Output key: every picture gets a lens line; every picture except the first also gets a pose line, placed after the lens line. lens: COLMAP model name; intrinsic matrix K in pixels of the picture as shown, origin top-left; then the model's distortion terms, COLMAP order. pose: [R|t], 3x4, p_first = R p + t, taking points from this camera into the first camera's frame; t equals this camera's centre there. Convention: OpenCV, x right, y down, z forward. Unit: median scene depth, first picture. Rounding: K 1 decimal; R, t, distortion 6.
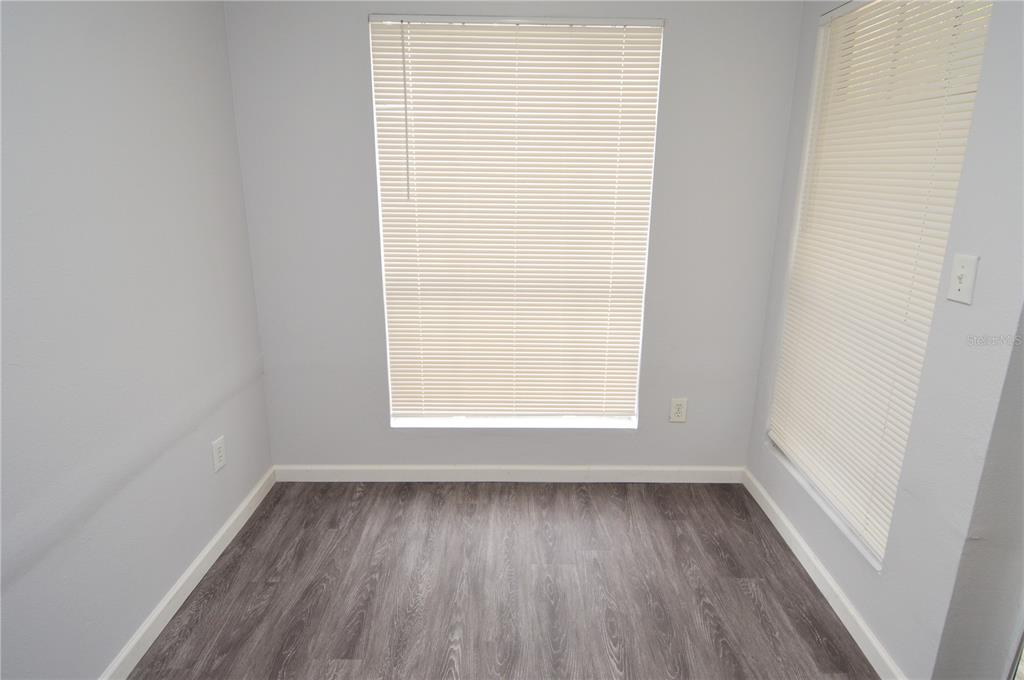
lens RADIAL K [[575.5, 0, 523.3], [0, 575.5, 322.7], [0, 0, 1]] dist [0.023251, -0.038912]
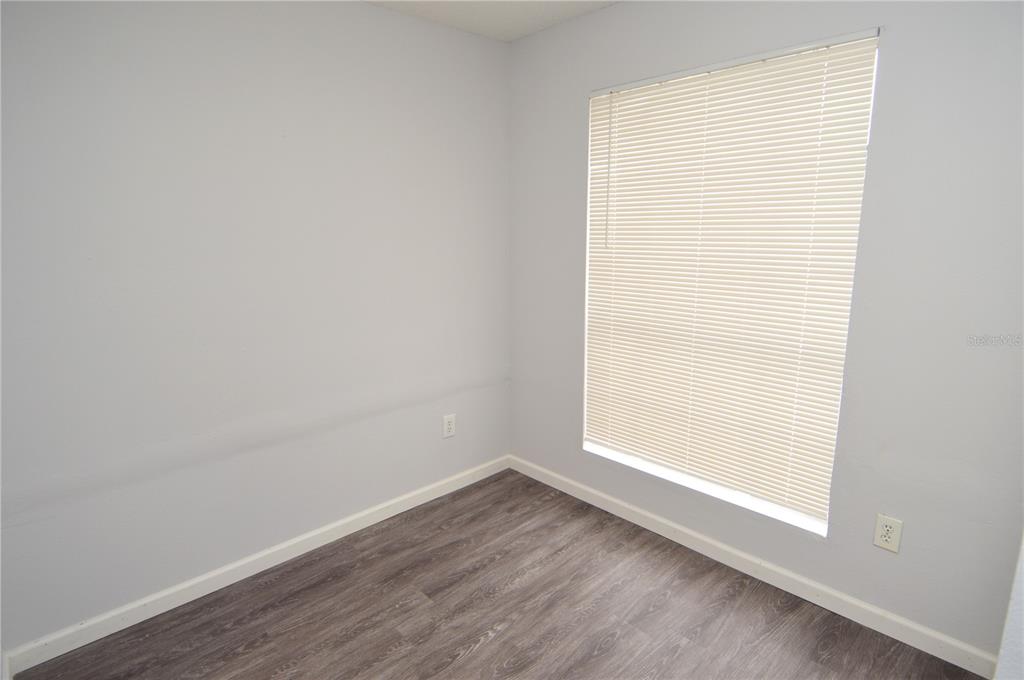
lens RADIAL K [[544.7, 0, 518.2], [0, 544.7, 333.0], [0, 0, 1]] dist [0.021407, -0.031572]
pose [[0.685372, 0.120165, -0.718210, 0.439103], [-0.177818, 0.984050, -0.005044, -0.013206], [0.706149, 0.131168, 0.695808, 0.157420]]
